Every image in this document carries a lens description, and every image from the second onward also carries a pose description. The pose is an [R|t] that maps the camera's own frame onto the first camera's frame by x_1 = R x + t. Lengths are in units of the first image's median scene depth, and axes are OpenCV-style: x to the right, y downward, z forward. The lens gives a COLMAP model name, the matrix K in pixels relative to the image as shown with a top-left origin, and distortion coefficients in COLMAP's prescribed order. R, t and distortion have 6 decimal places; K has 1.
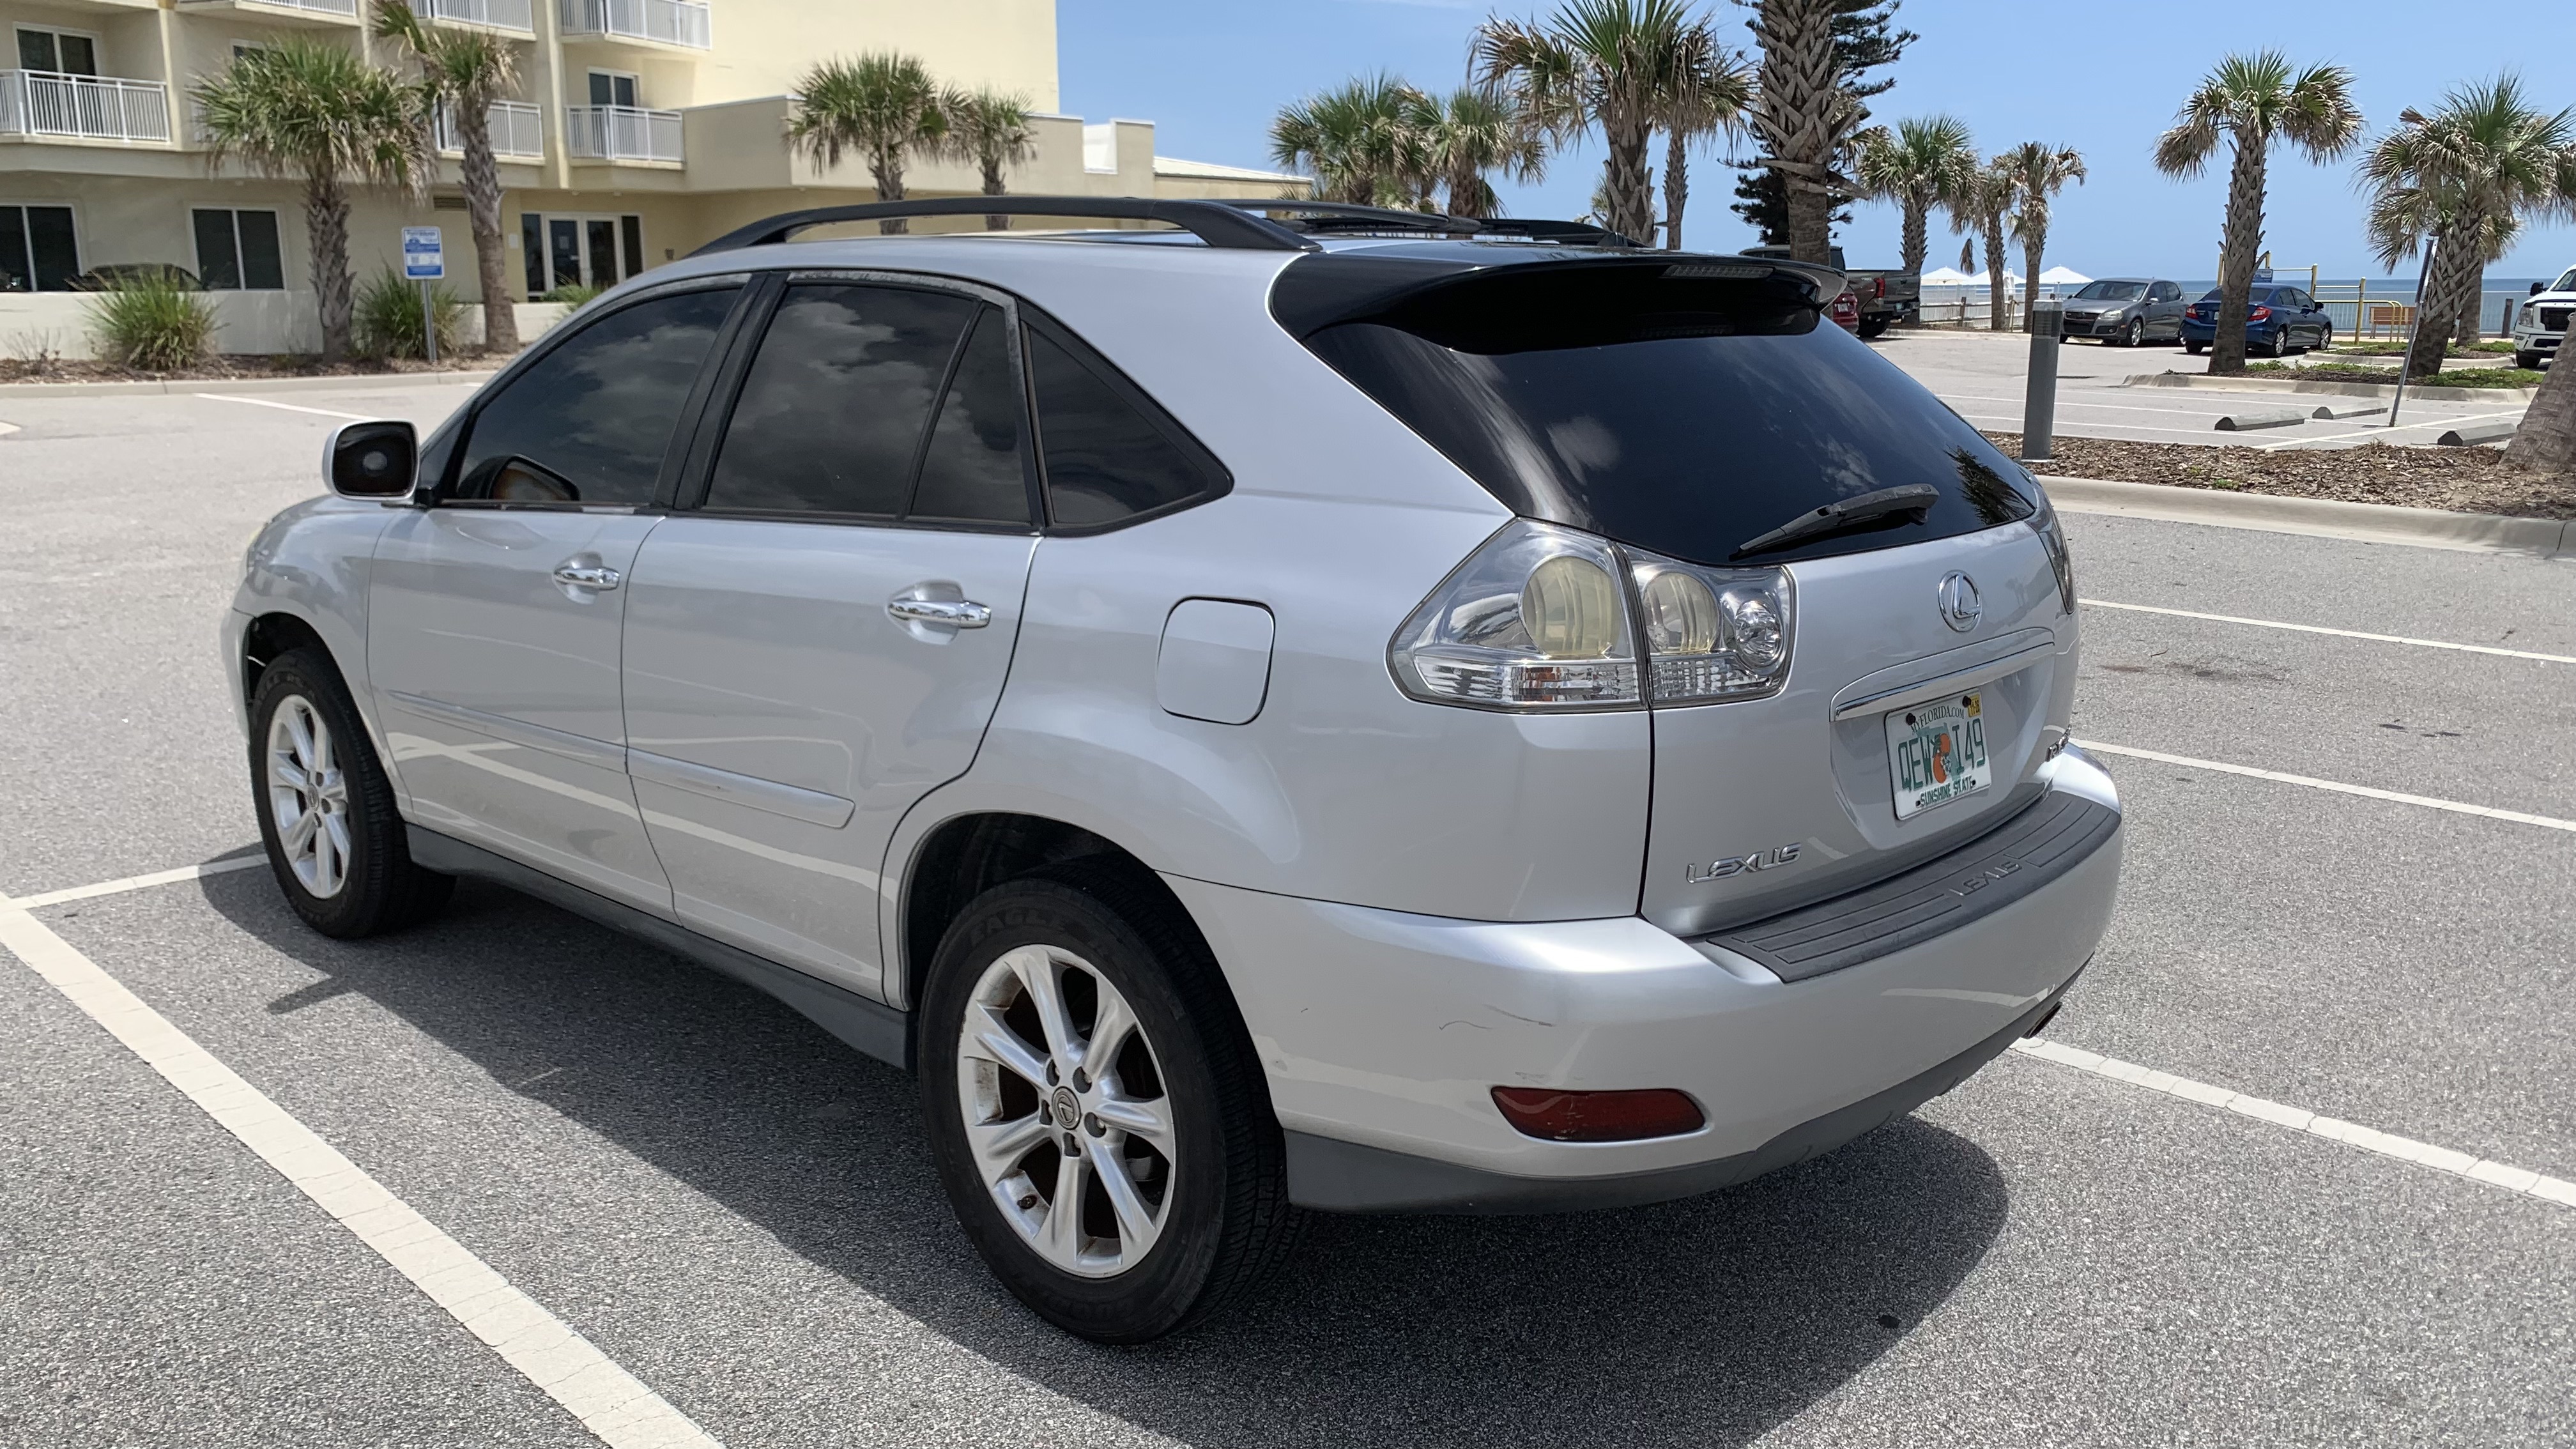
lens RADIAL K [[1987.6, 0, 1282.6], [0, 1987.6, 710.2], [0, 0, 1]] dist [0.010382, -0.018676]
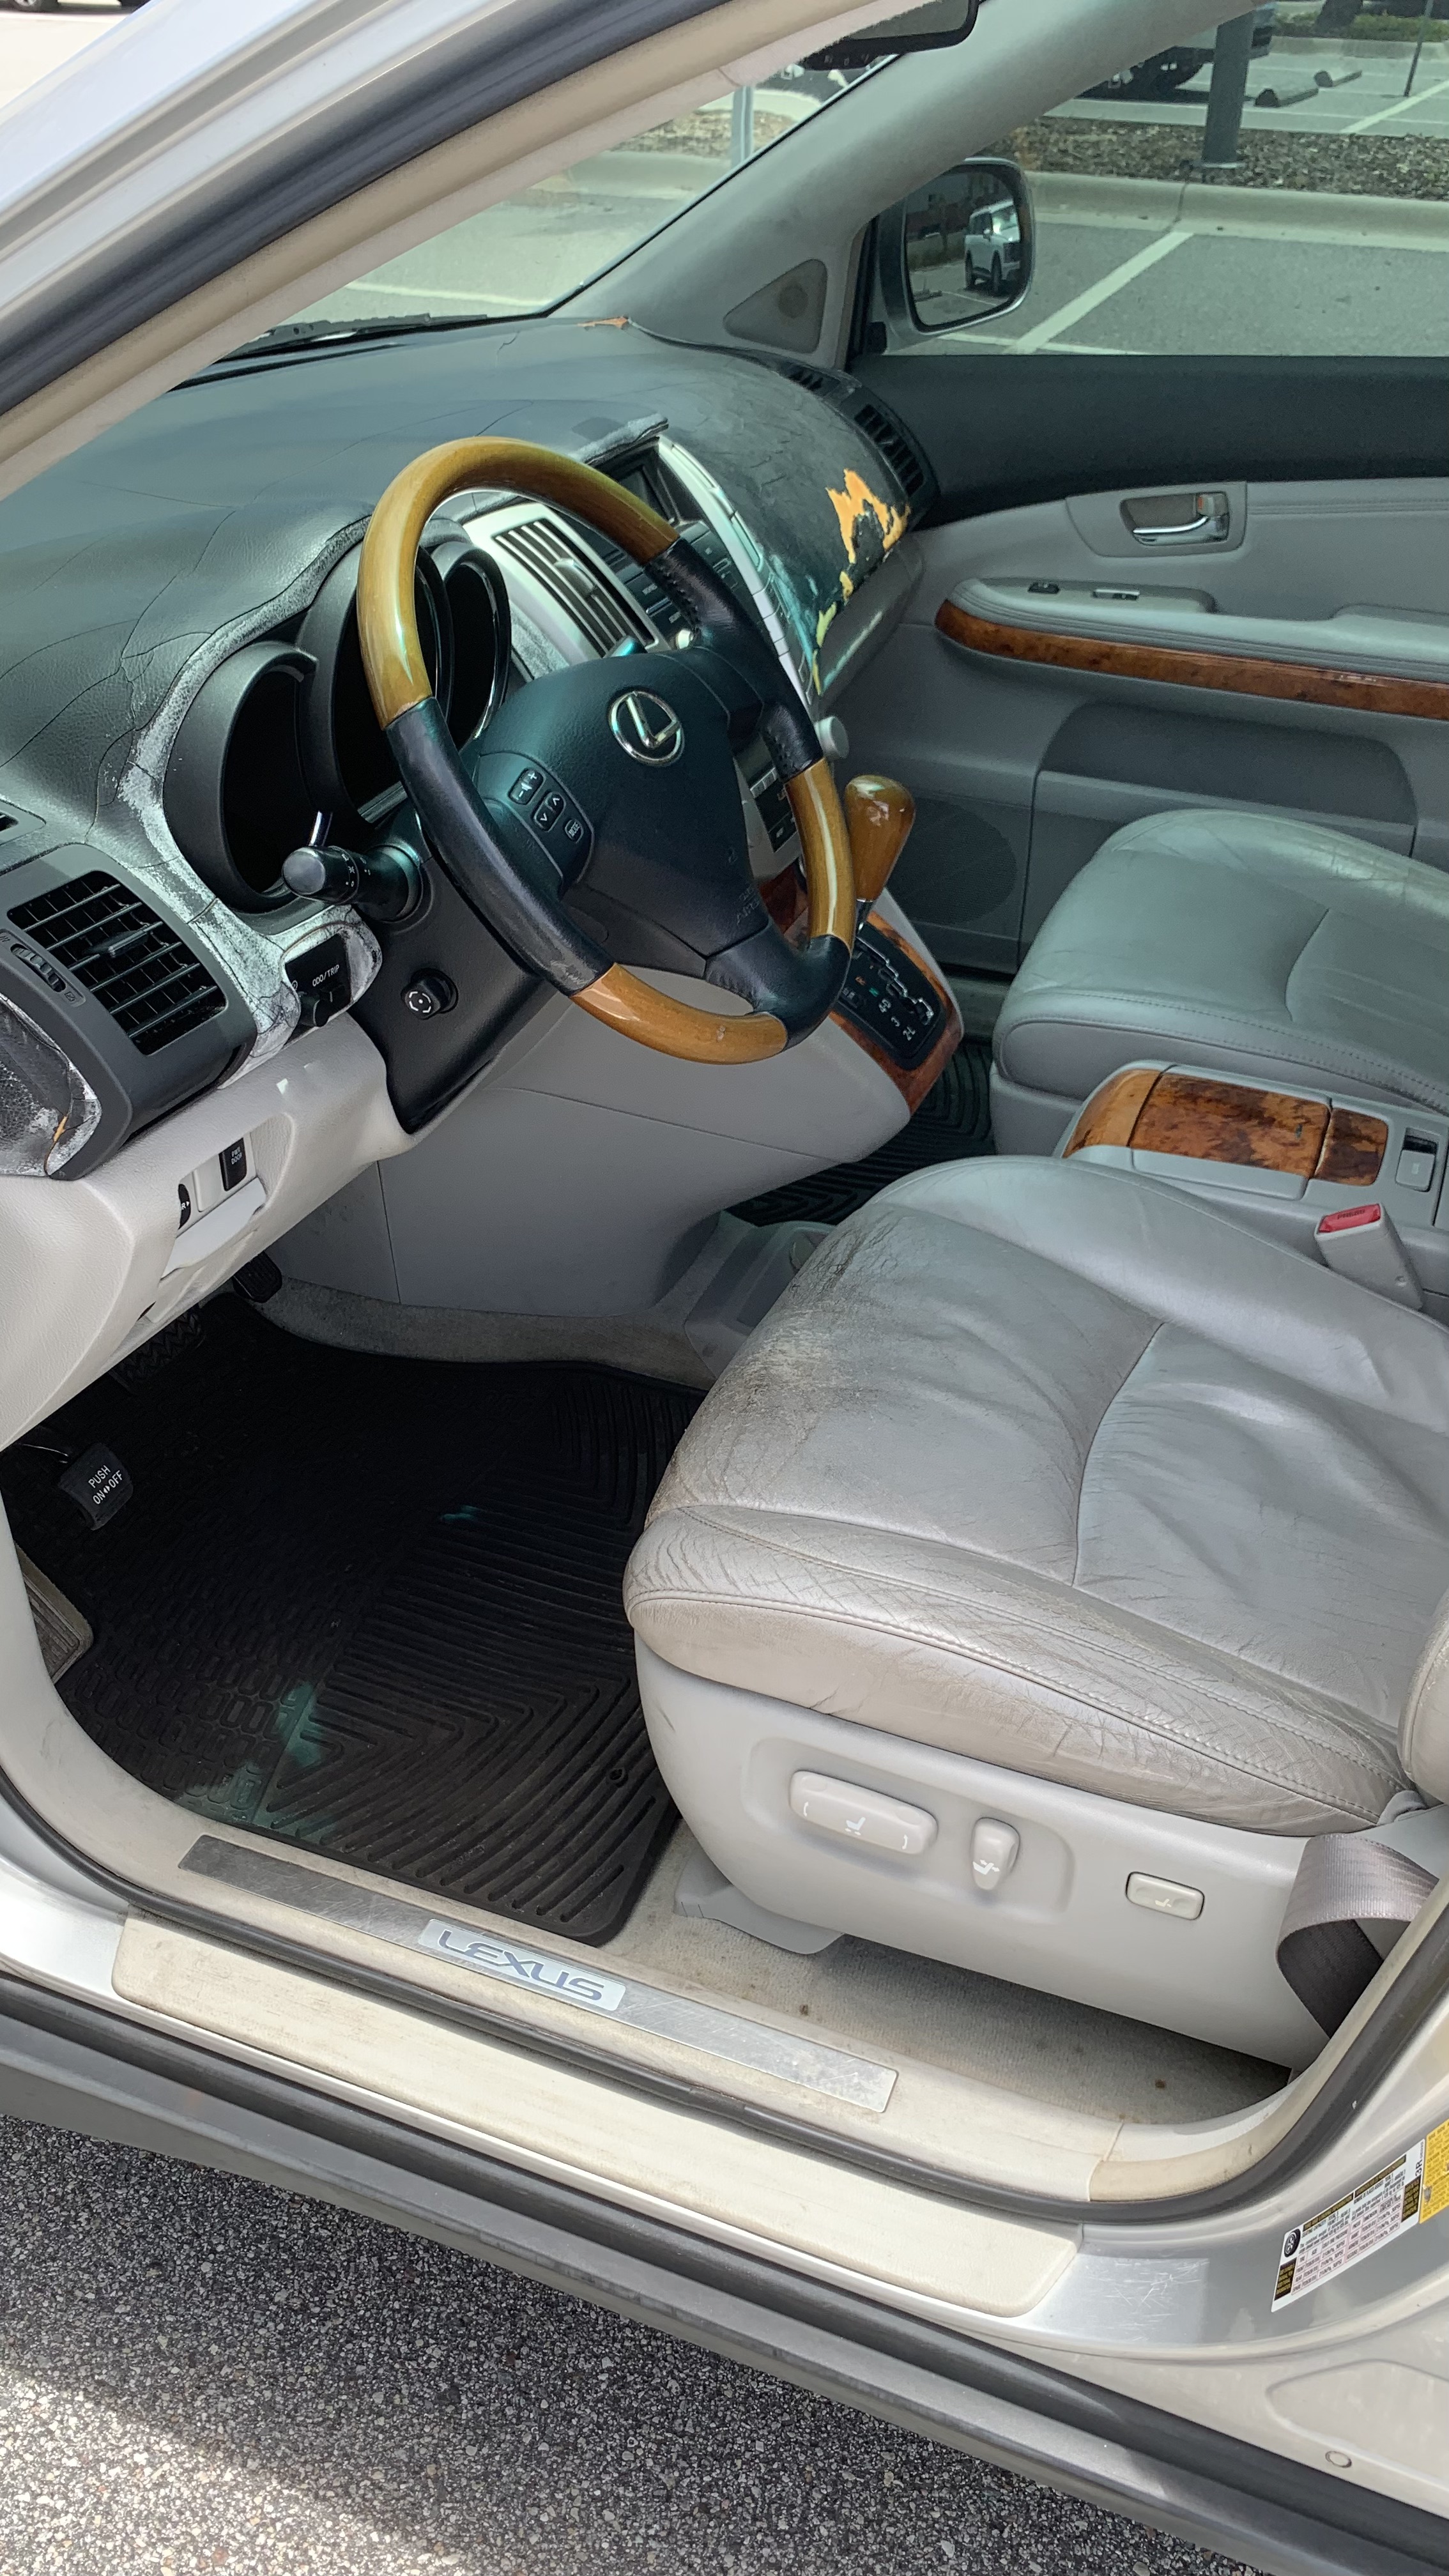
lens RADIAL K [[1987.6, 0, 724.5], [0, 1987.6, 1288.0], [0, 0, 1]] dist [0.010382, -0.018676]
pose [[0.929388, -0.206327, 0.306052, -0.066848], [0.072165, 0.914744, 0.397538, -0.025514], [-0.361982, -0.347380, 0.865041, 0.134886]]
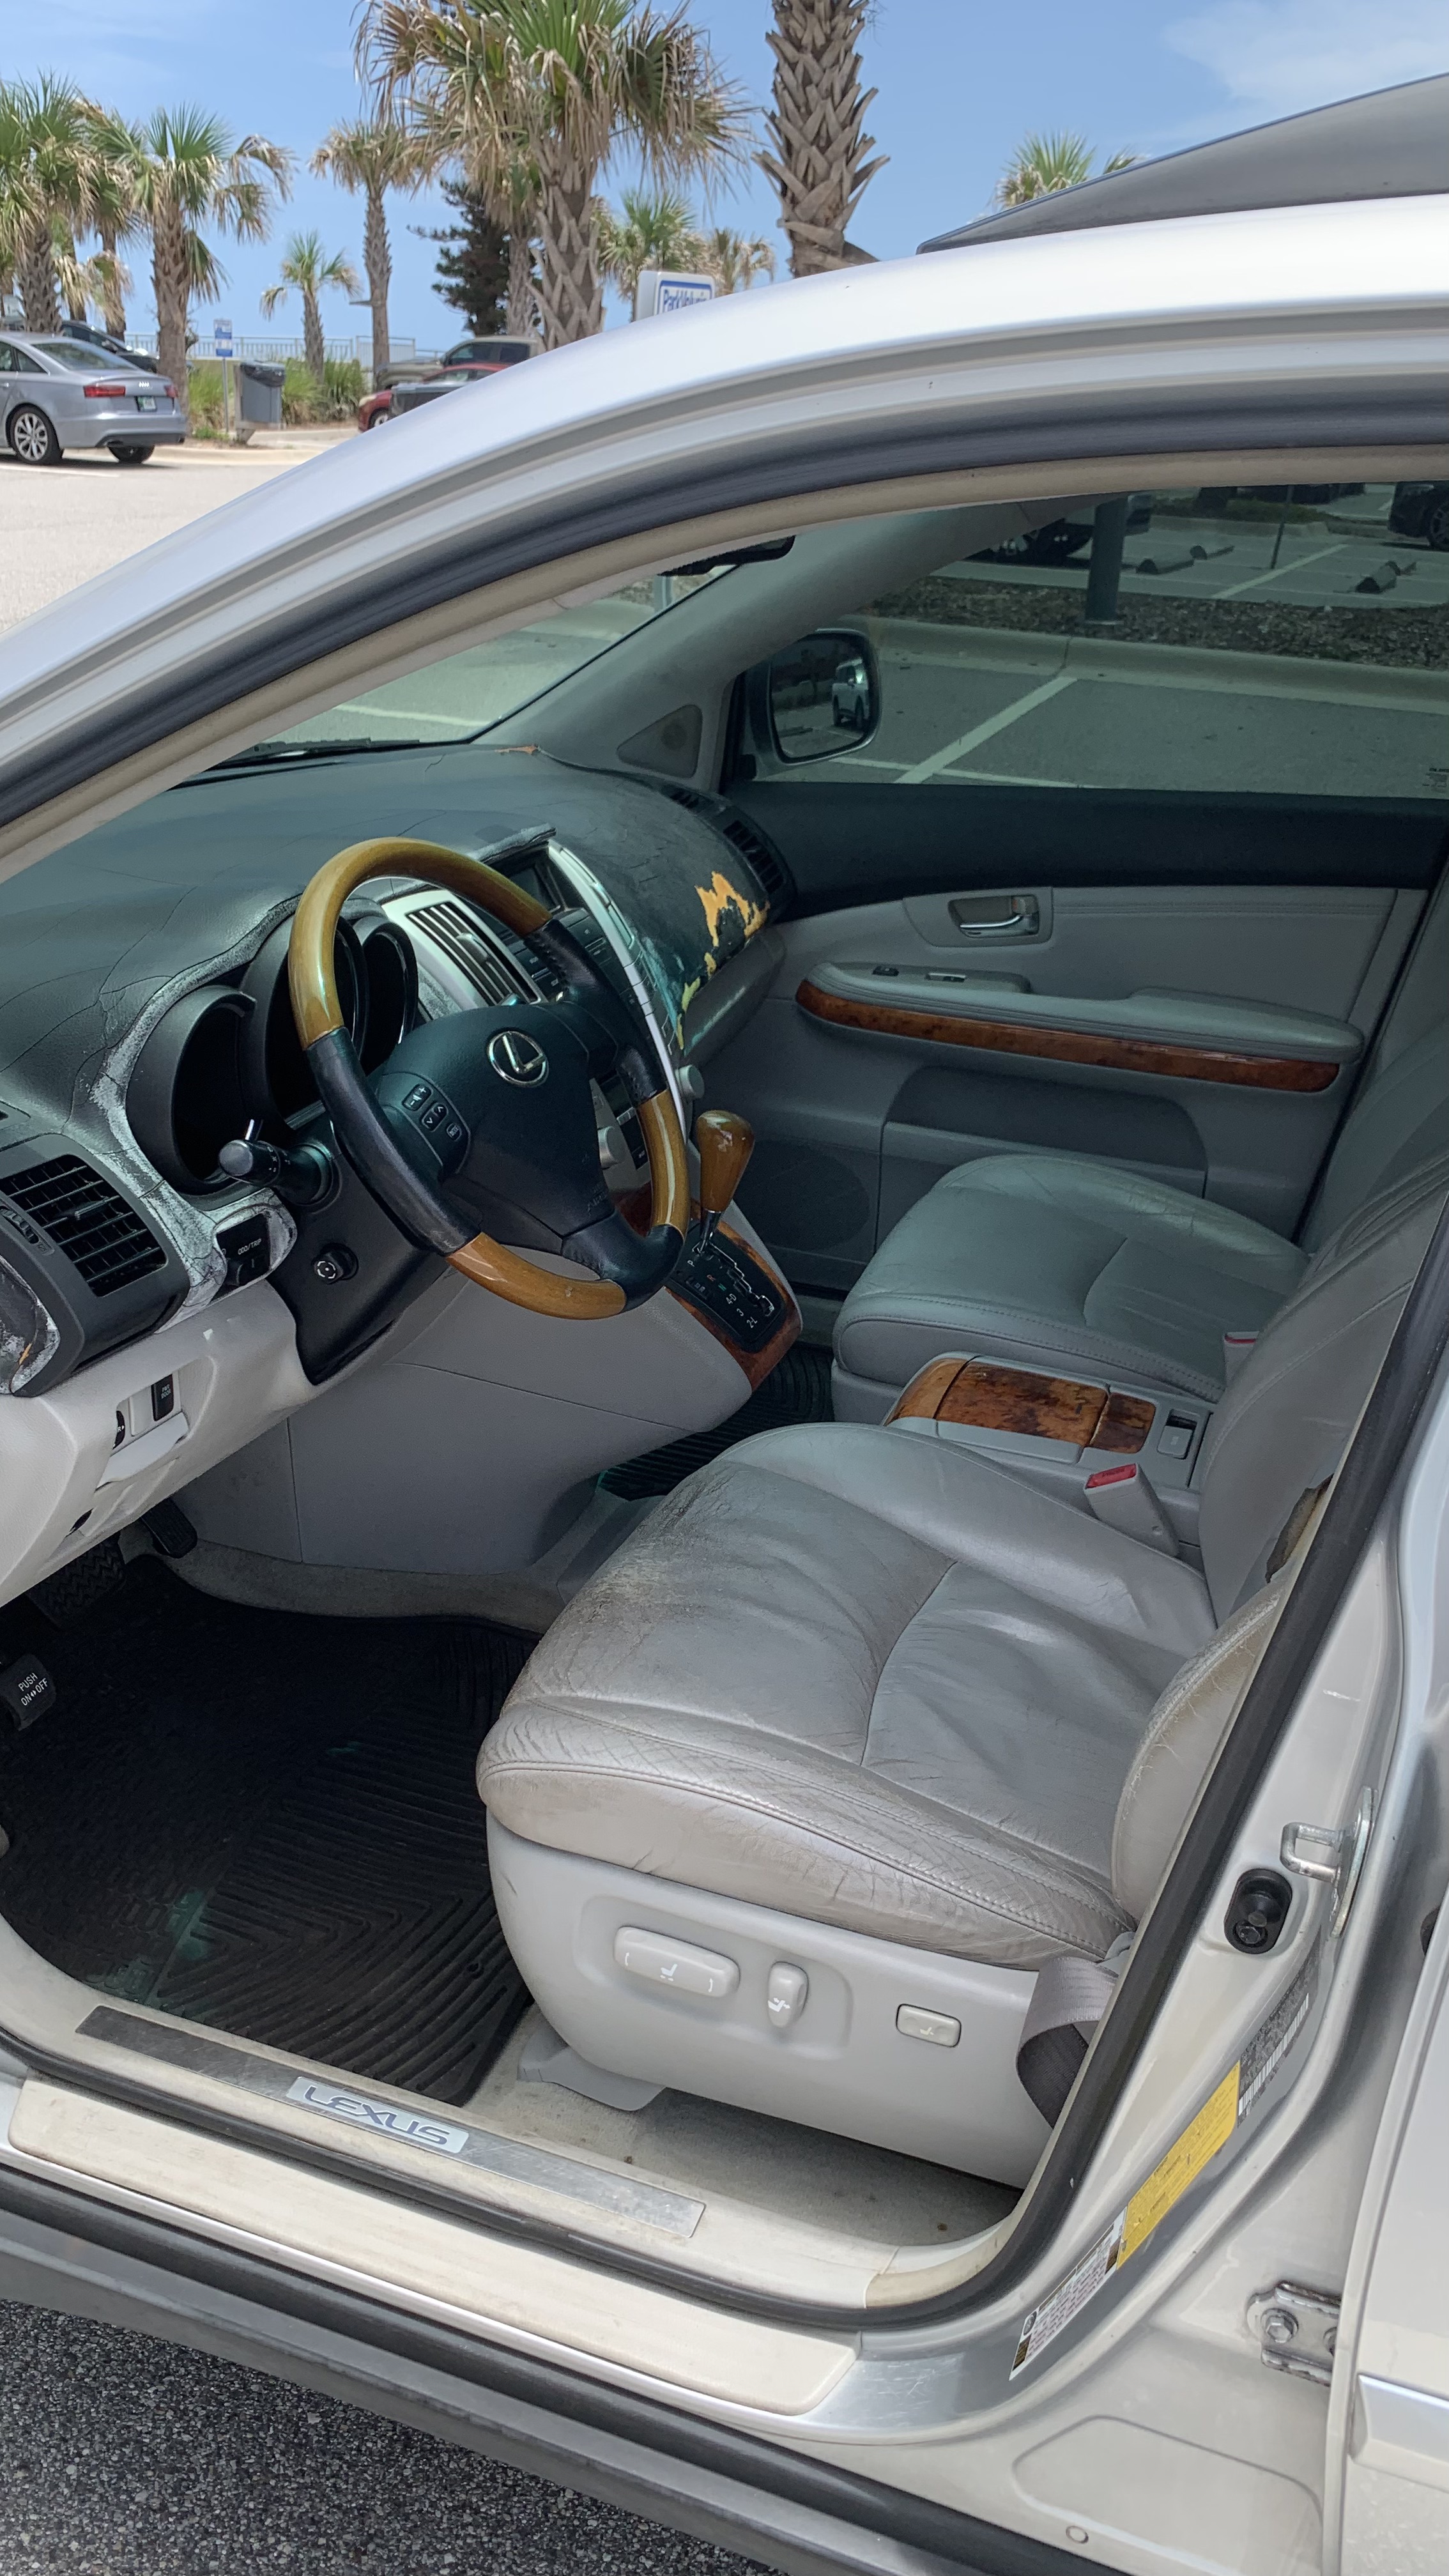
lens RADIAL K [[1987.6, 0, 724.5], [0, 1987.6, 1288.0], [0, 0, 1]] dist [0.010382, -0.018676]
pose [[0.919788, -0.131964, 0.369561, -0.068445], [0.048705, 0.972869, 0.226174, -0.025487], [-0.389381, -0.190033, 0.901260, 0.124179]]
